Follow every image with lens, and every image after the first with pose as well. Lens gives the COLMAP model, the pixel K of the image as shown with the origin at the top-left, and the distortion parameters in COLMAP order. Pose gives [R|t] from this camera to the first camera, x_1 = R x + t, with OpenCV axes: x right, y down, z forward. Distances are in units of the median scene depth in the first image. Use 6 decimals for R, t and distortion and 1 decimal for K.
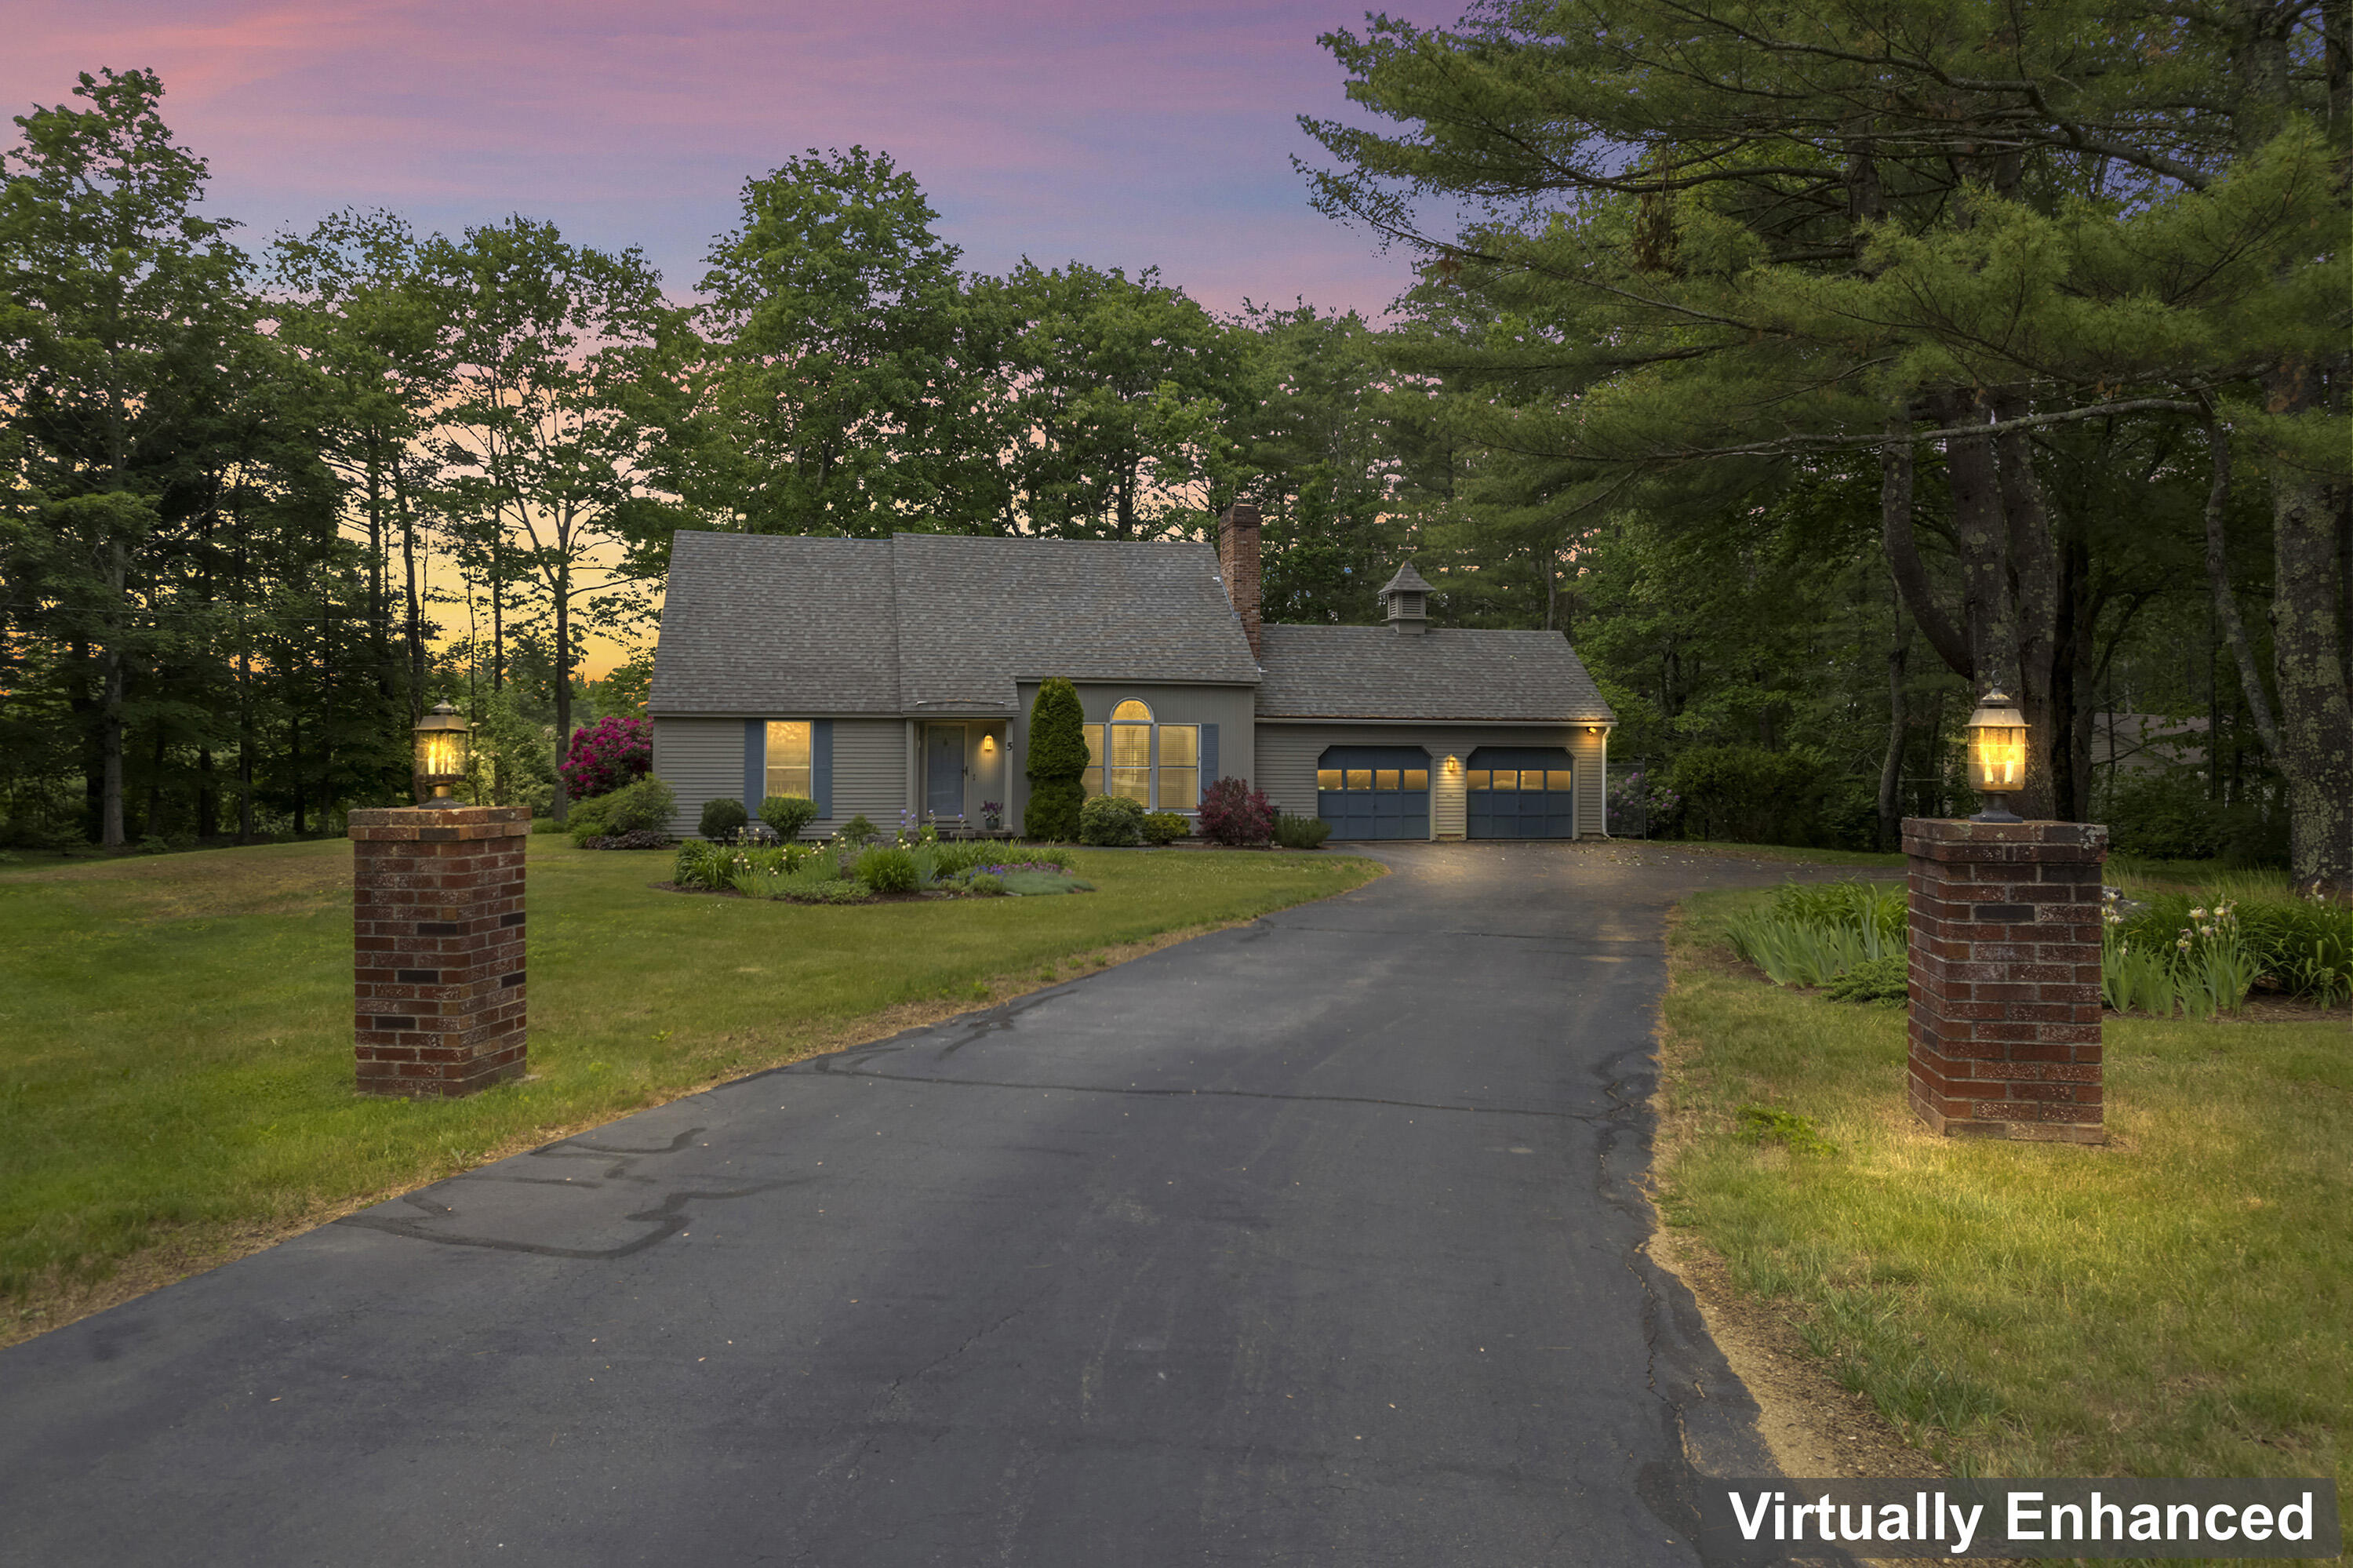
lens RADIAL K [[1547.0, 0, 1176.5], [0, 1547.0, 784.0], [0, 0, 1]] dist [-0.002320, 0.000310]
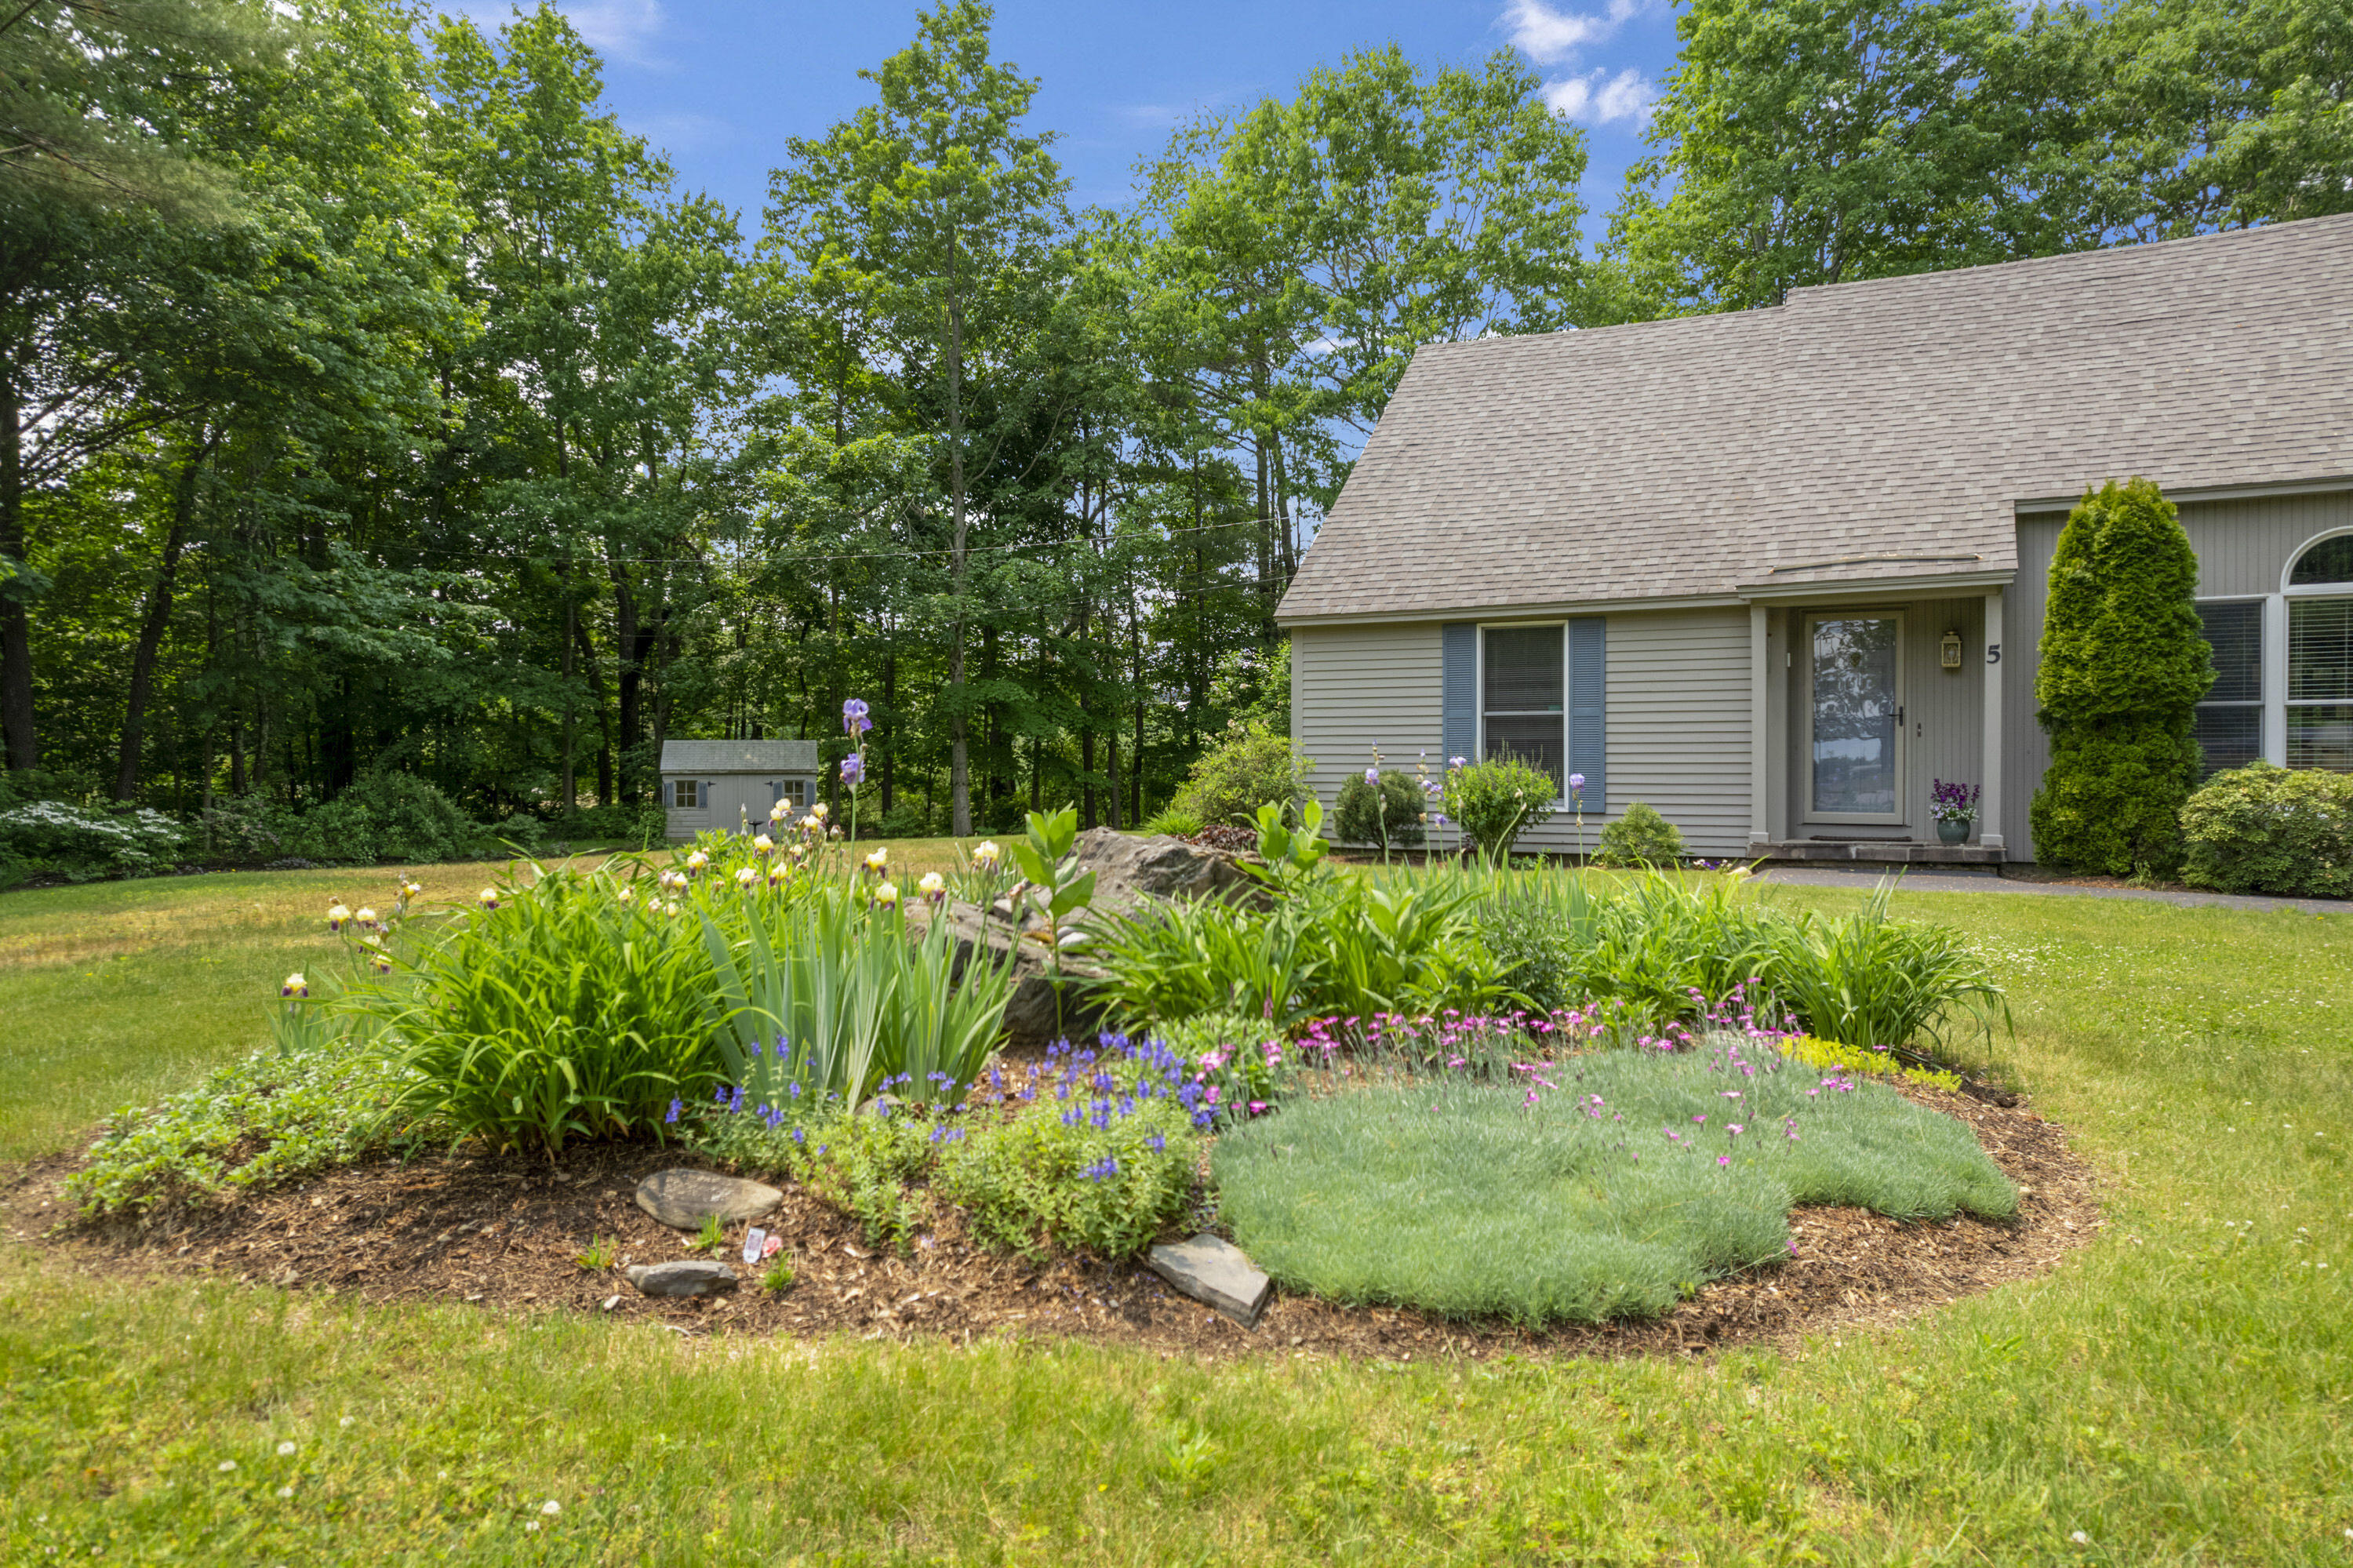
lens RADIAL K [[1433.5, 0, 1176.5], [0, 1433.5, 784.0], [0, 0, 1]] dist [-0.034210, 0.001084]
pose [[0.744689, 0.004763, -0.667395, -0.012812], [-0.011371, 0.999920, -0.005552, 0.017361], [0.667315, 0.011724, 0.744683, 0.551097]]
